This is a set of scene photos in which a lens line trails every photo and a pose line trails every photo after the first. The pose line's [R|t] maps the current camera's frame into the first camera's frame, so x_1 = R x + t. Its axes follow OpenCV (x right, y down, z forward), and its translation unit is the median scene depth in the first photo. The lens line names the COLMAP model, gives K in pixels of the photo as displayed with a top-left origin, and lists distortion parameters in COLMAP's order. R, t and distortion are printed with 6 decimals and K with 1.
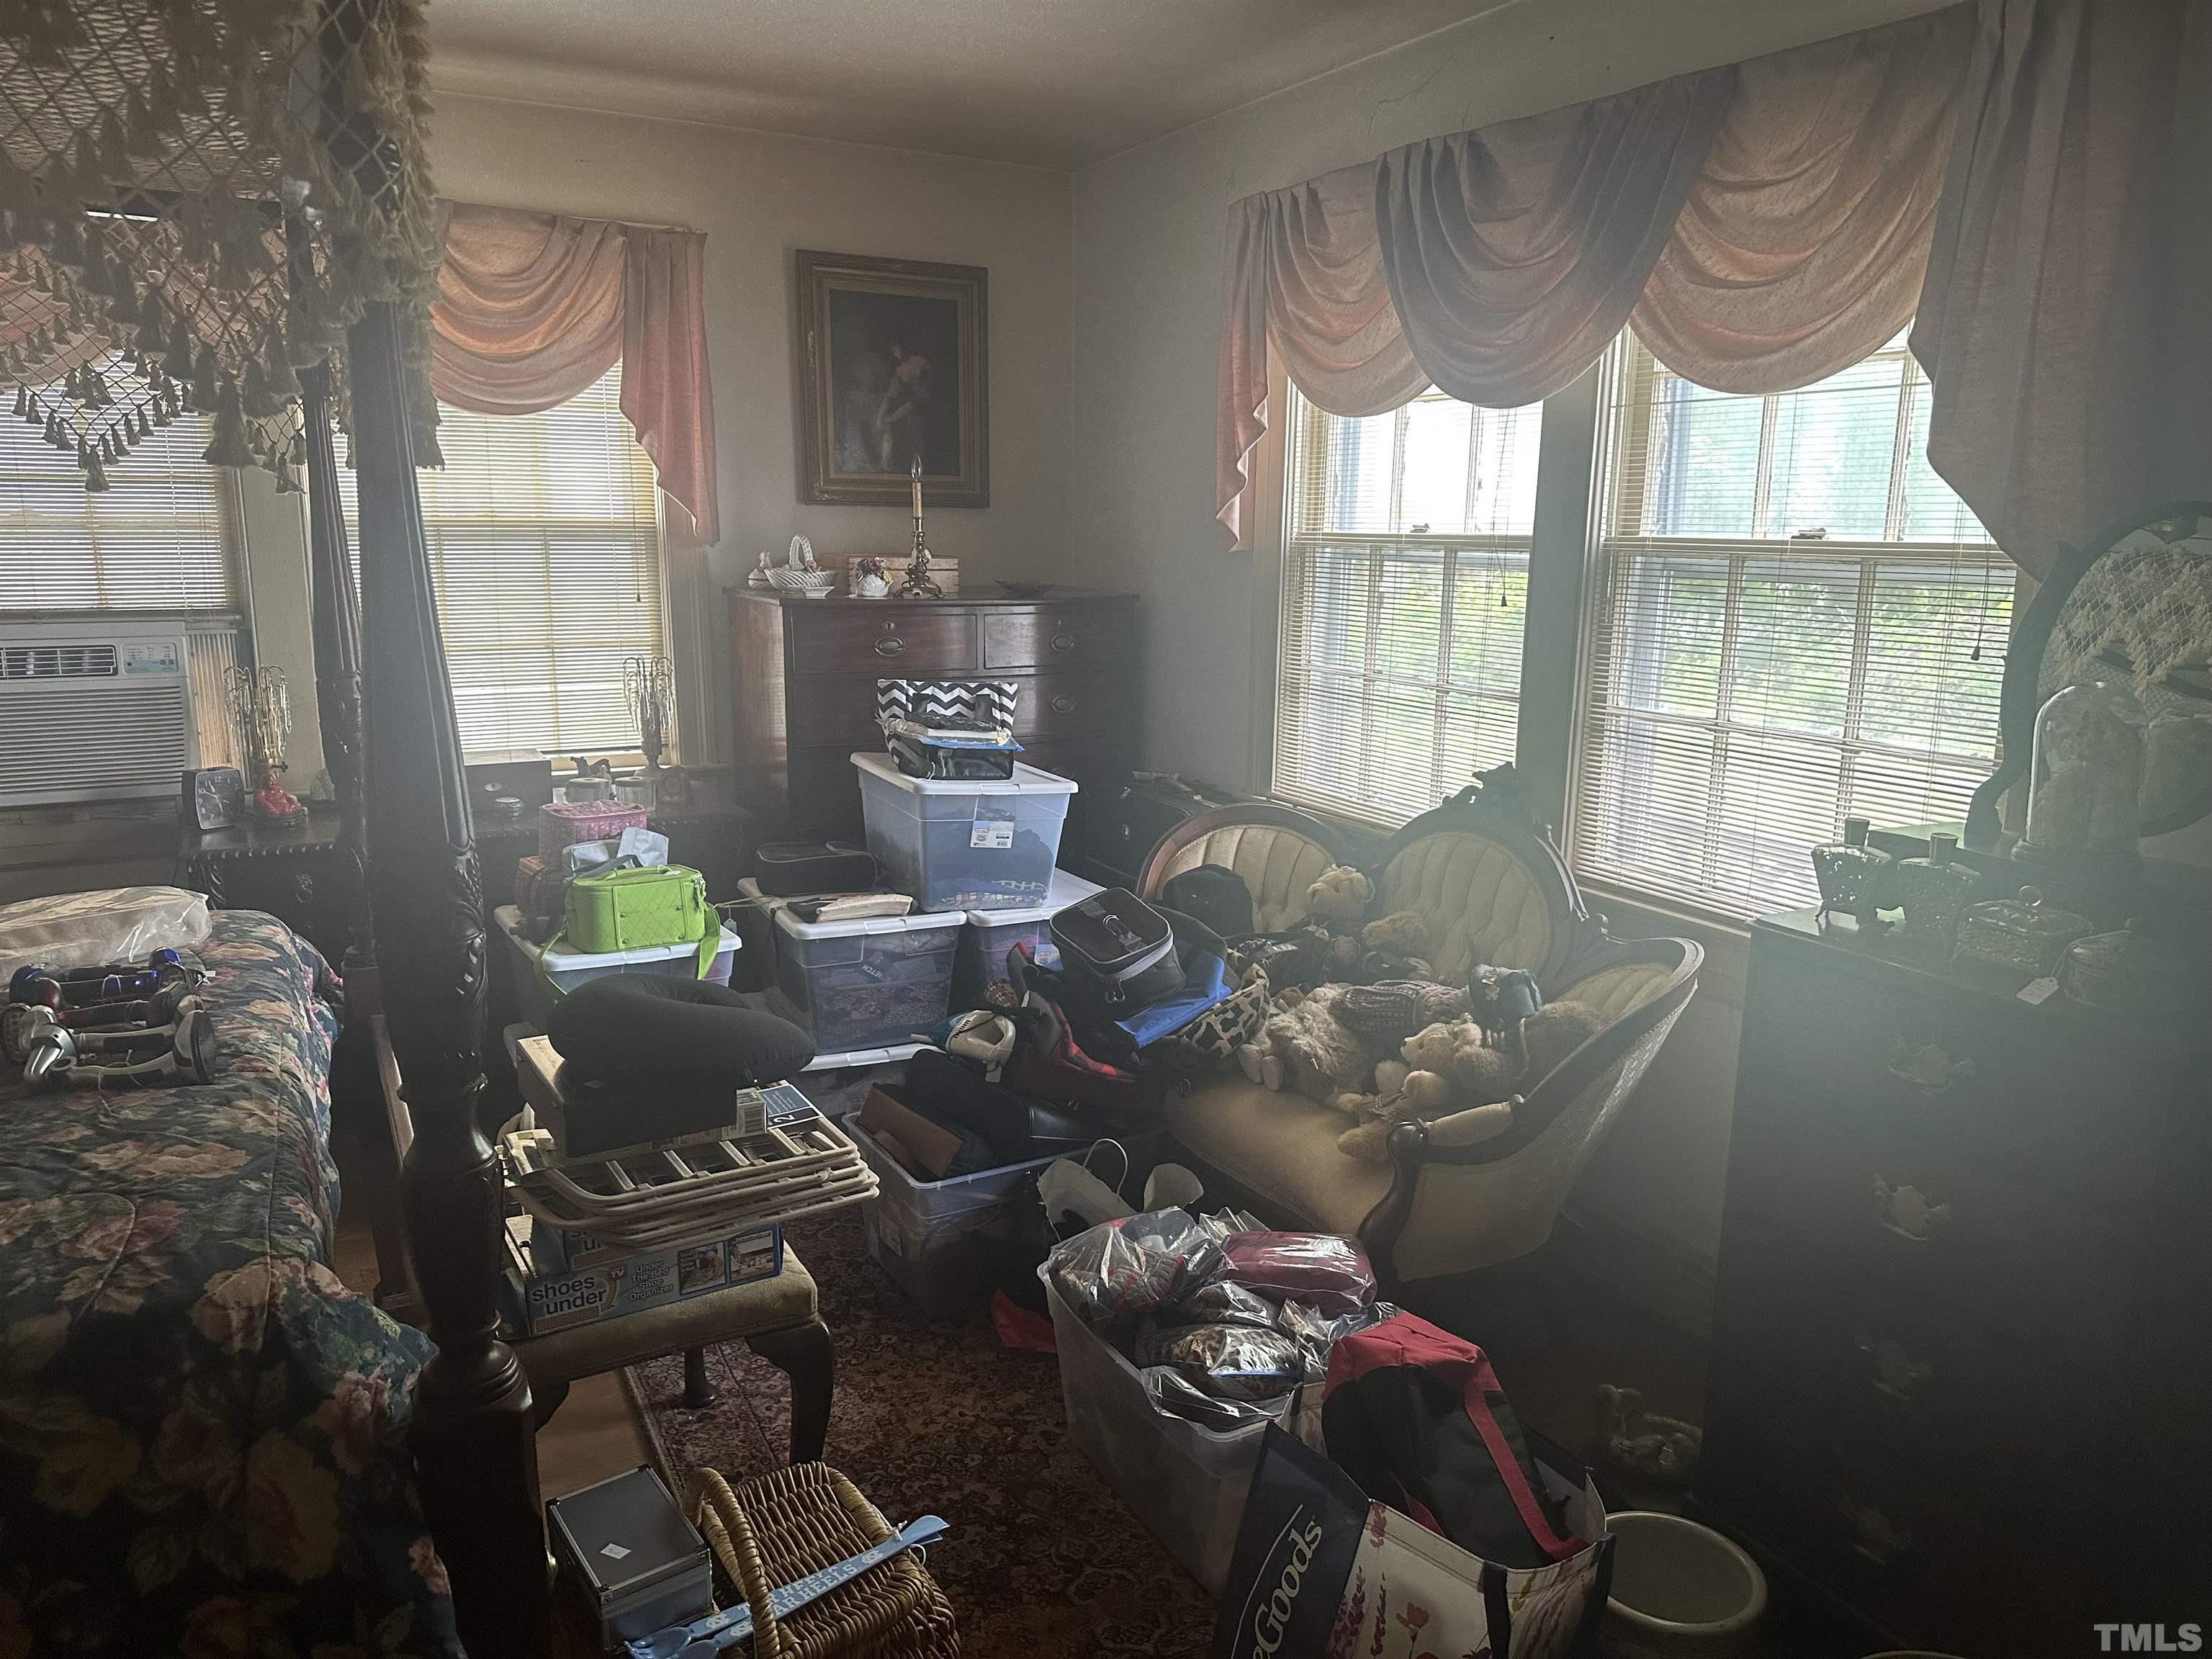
lens RADIAL K [[1541.5, 0, 1108.7], [0, 1541.5, 833.7], [0, 0, 1]] dist [0.128593, -0.191518]
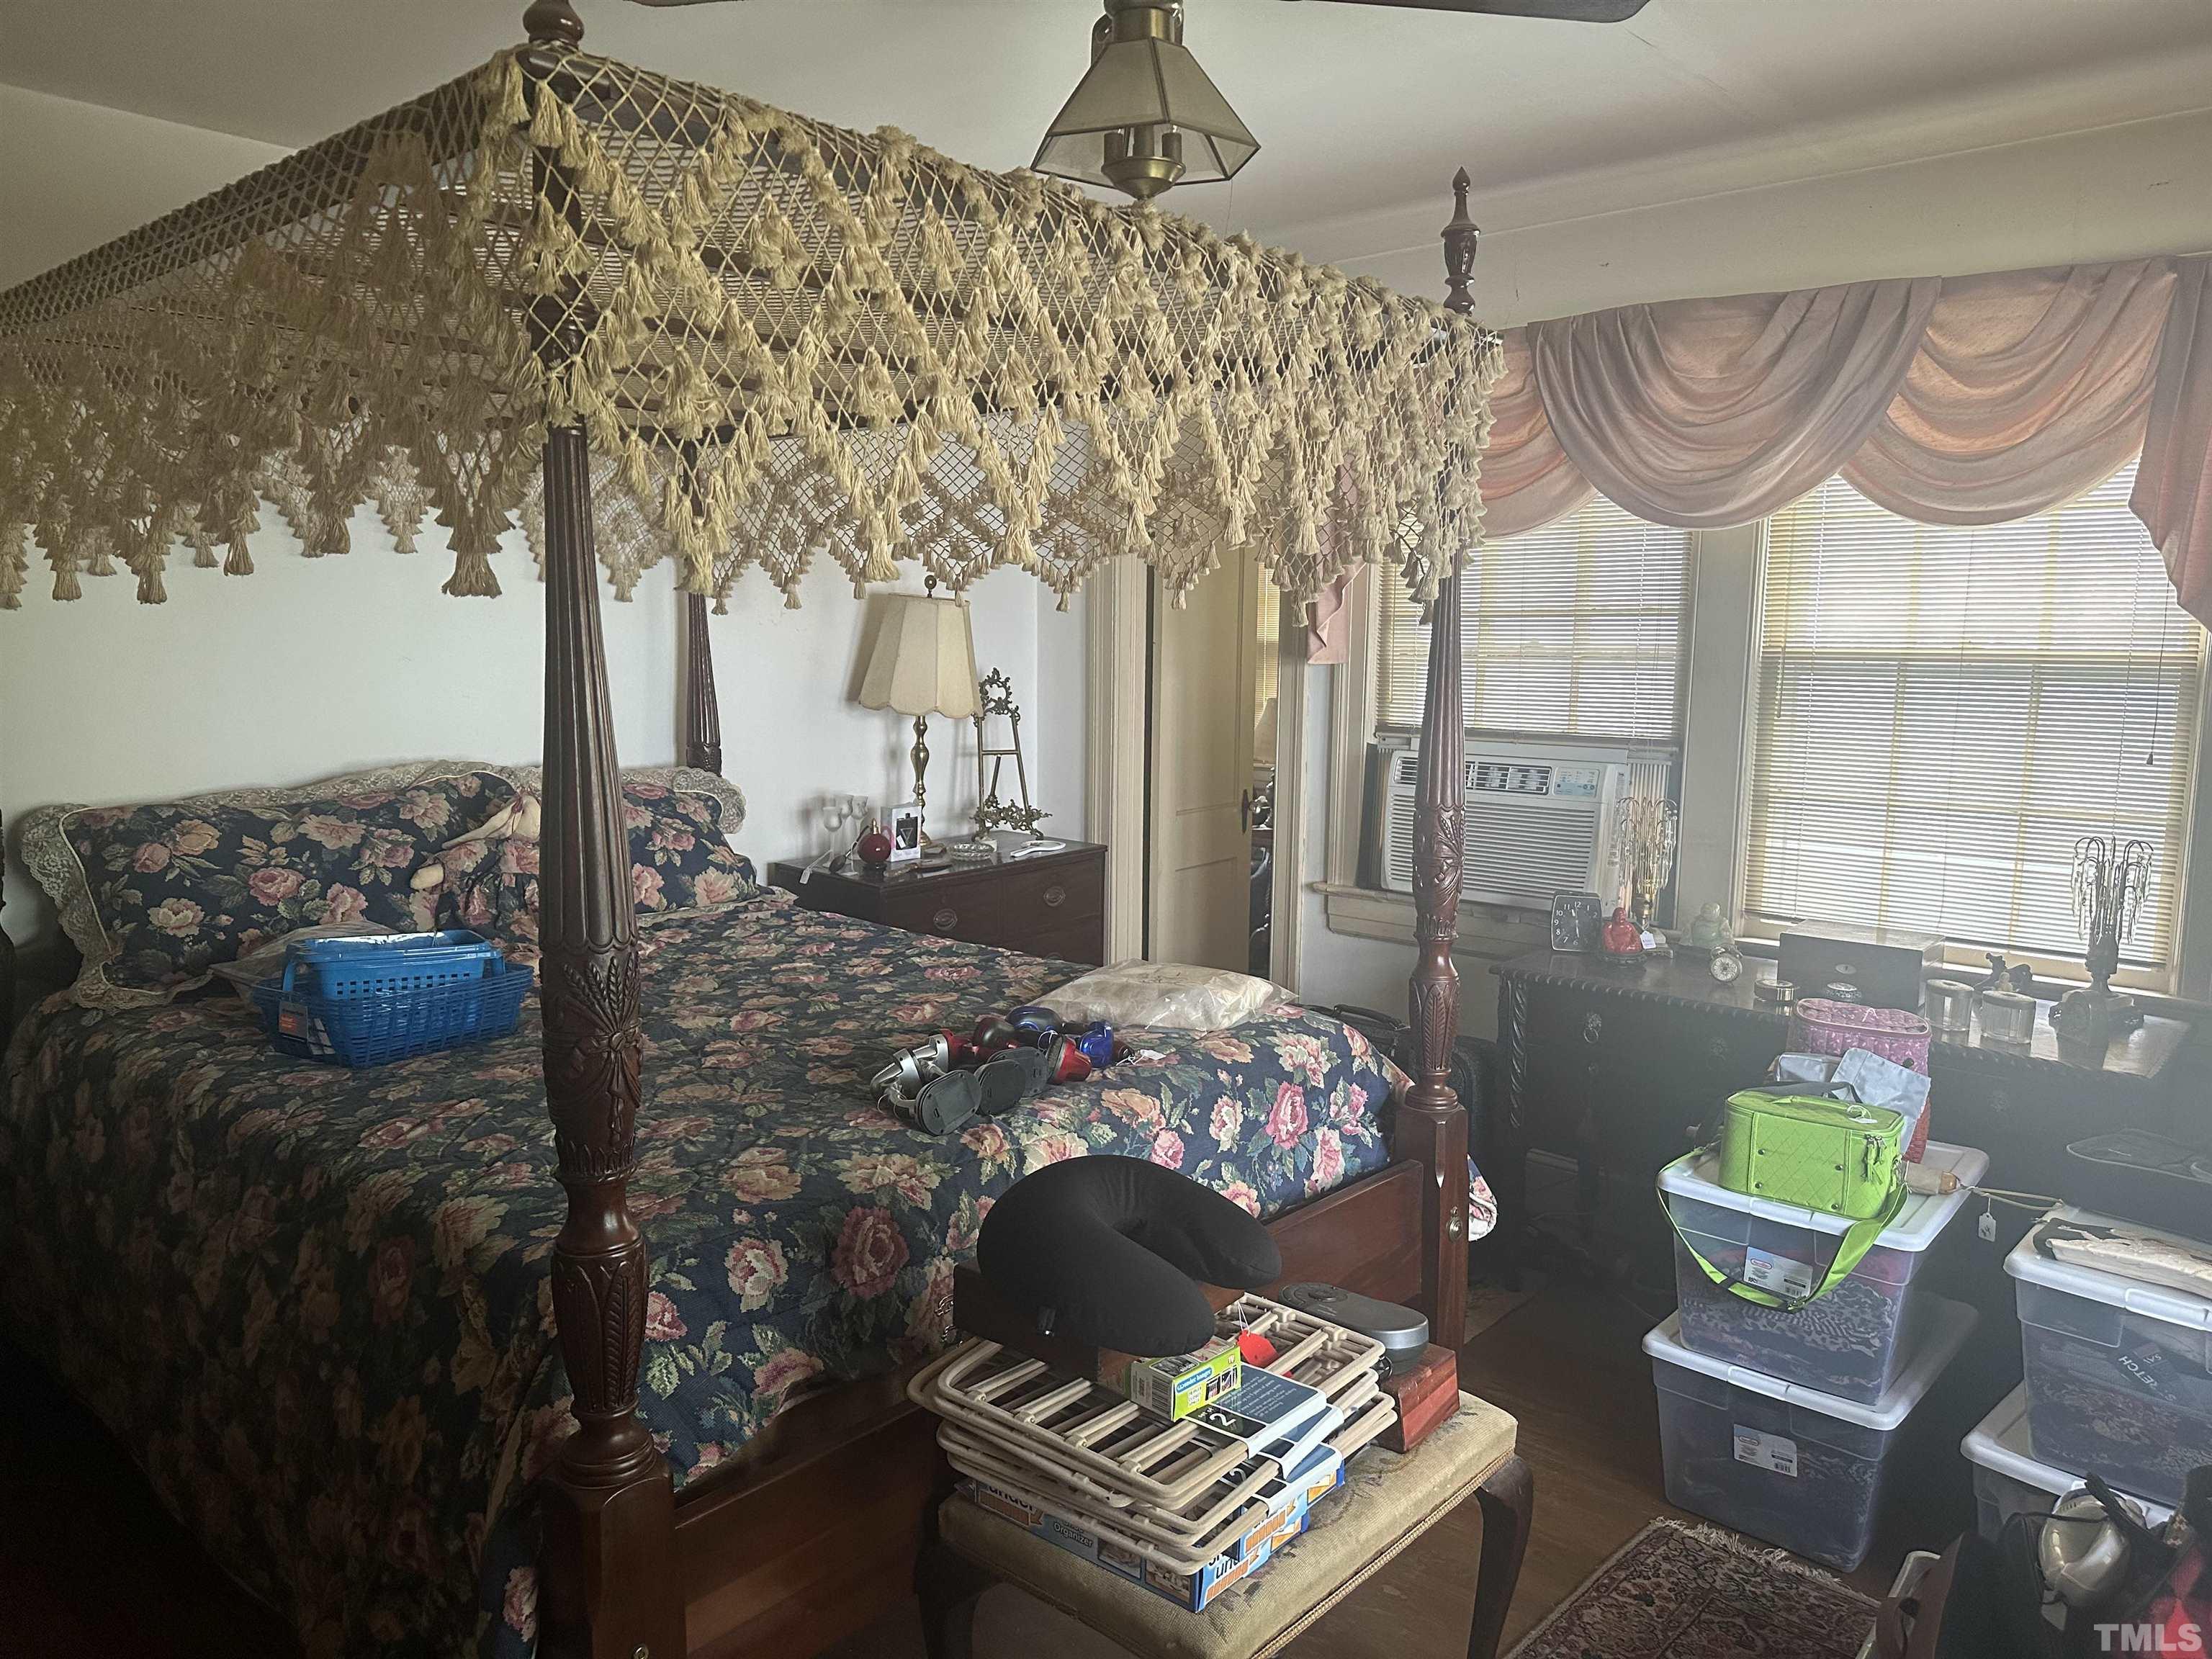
lens RADIAL K [[1571.7, 0, 1106.6], [0, 1571.7, 834.2], [0, 0, 1]] dist [0.070971, -0.059341]
pose [[0.354208, 0.117053, -0.927812, 0.254482], [-0.195195, 0.979537, 0.049060, -0.067986], [0.914568, 0.163727, 0.369808, 0.333257]]
